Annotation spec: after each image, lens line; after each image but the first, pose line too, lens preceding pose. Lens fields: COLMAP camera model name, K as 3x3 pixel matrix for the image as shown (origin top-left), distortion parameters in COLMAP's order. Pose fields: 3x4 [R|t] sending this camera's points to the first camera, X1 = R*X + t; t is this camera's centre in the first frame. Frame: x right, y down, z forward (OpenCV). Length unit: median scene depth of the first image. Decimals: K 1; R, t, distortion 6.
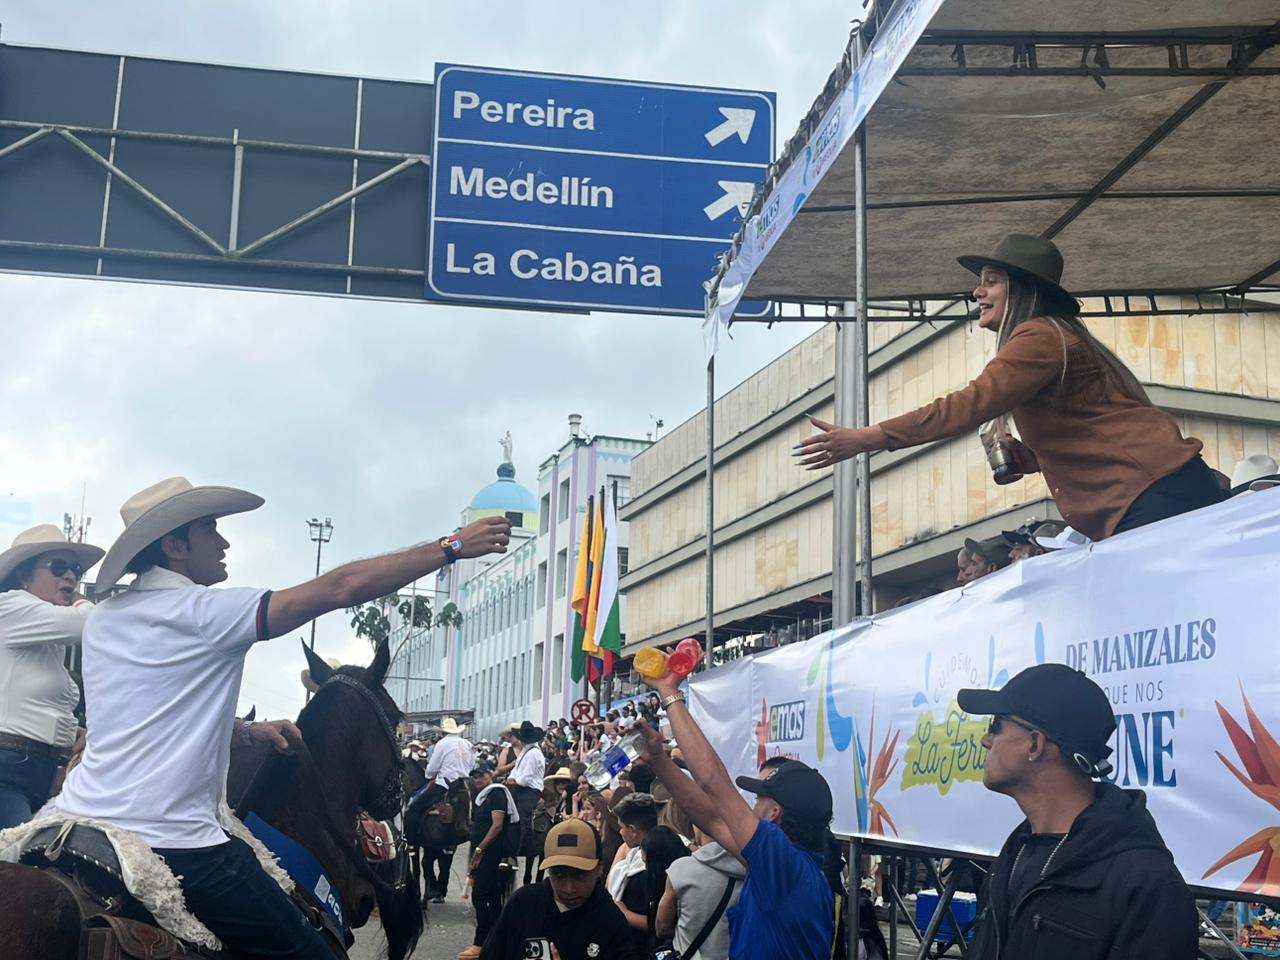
lens RADIAL K [[1658.5, 0, 643.9], [0, 1658.5, 505.1], [0, 0, 1]] dist [0.038377, 0.000000]
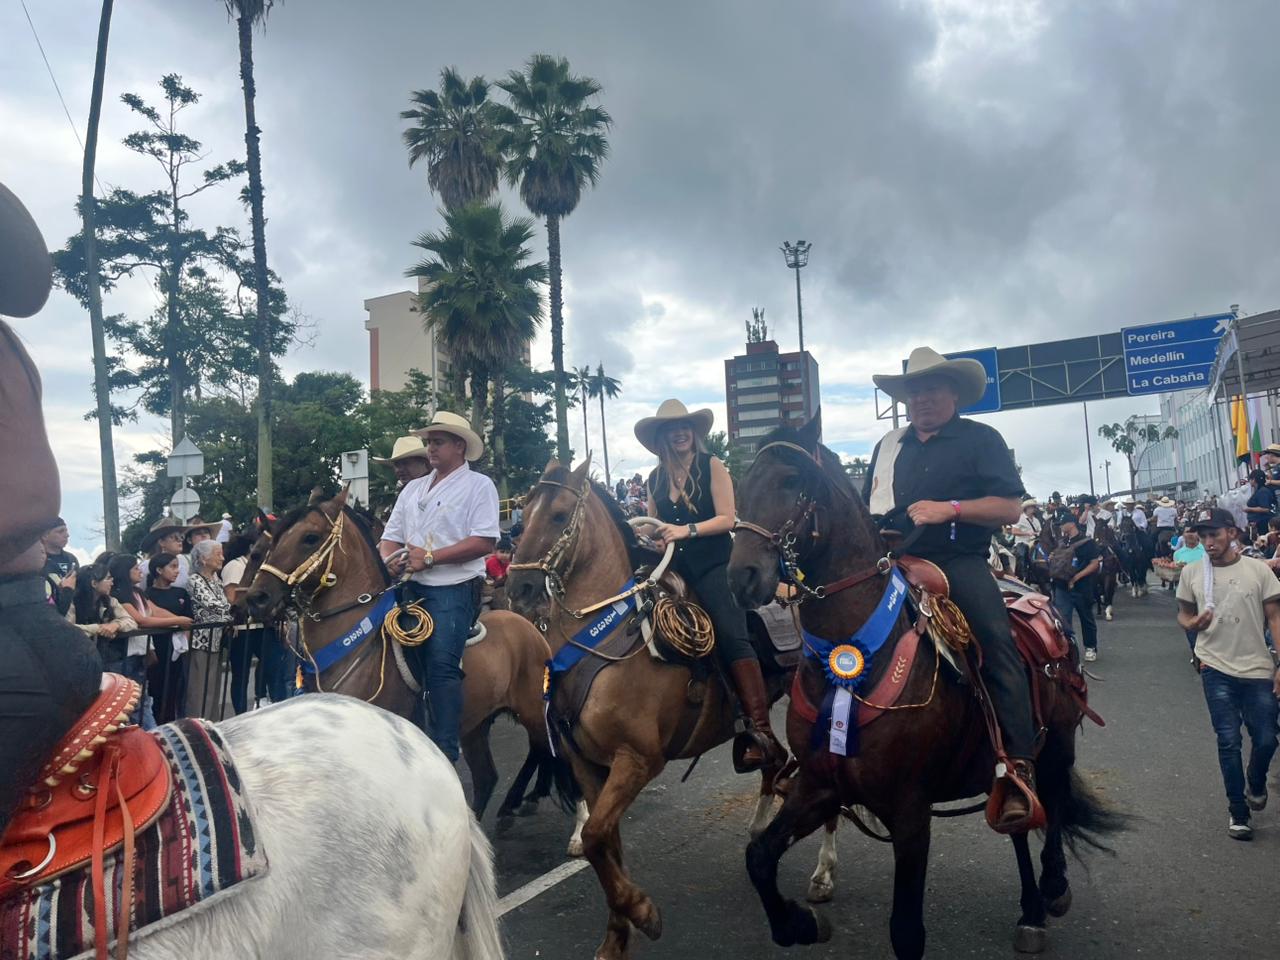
lens RADIAL K [[974.3, 0, 631.7], [0, 974.3, 470.6], [0, 0, 1]] dist [0.072029, -0.100893]
pose [[0.801104, -0.125434, -0.585234, 0.231334], [0.179998, 0.983019, 0.035700, -0.230504], [0.570818, -0.133940, 0.810078, -1.338431]]
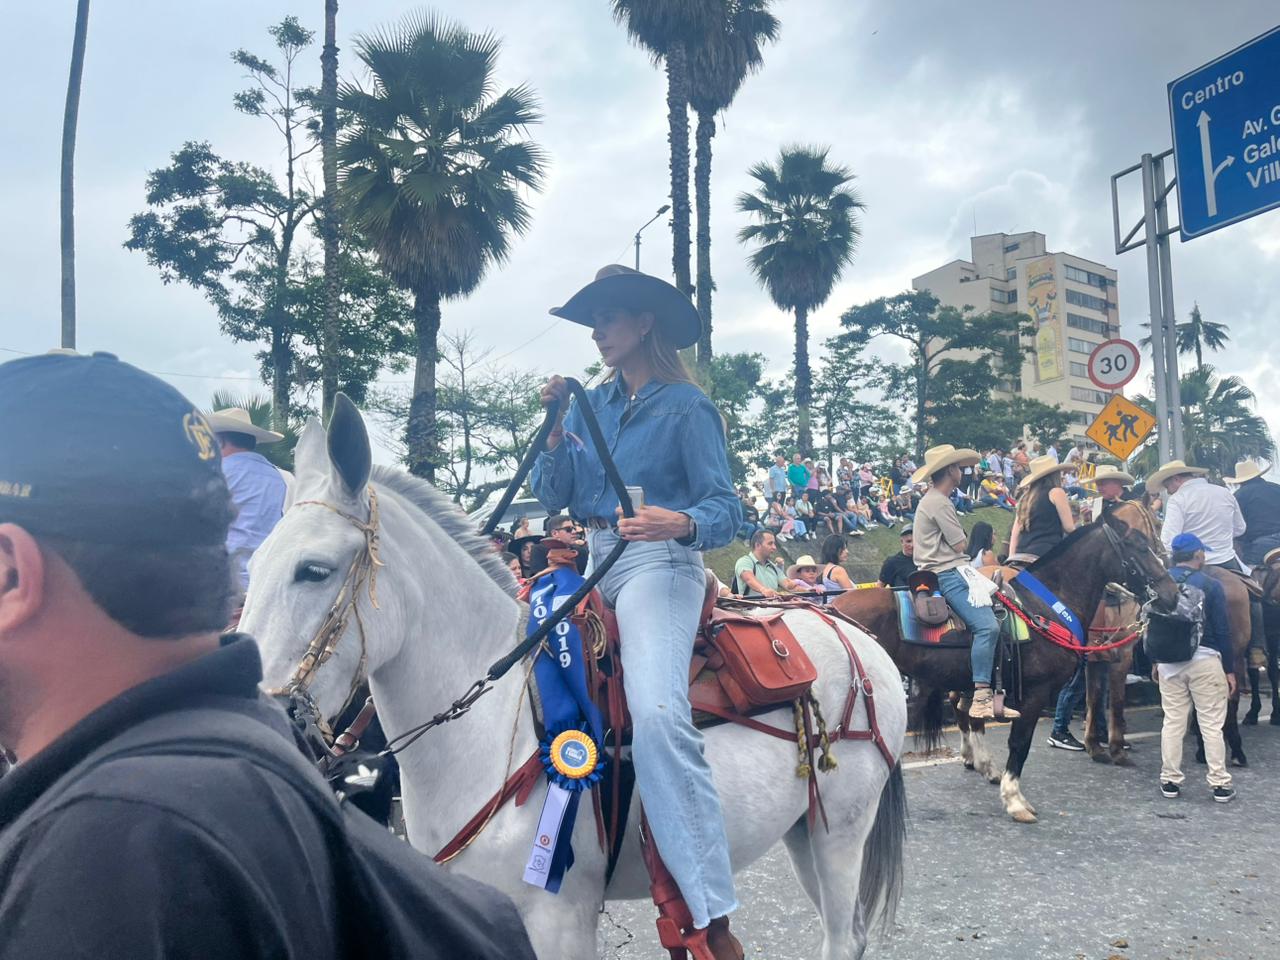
lens RADIAL K [[974.3, 0, 632.3], [0, 974.3, 481.0], [0, 0, 1]] dist [0.072029, -0.100893]
pose [[0.269168, -0.145995, -0.951963, 0.083114], [0.212463, 0.973093, -0.089161, 0.033451], [0.939366, -0.178258, 0.292944, 0.160425]]
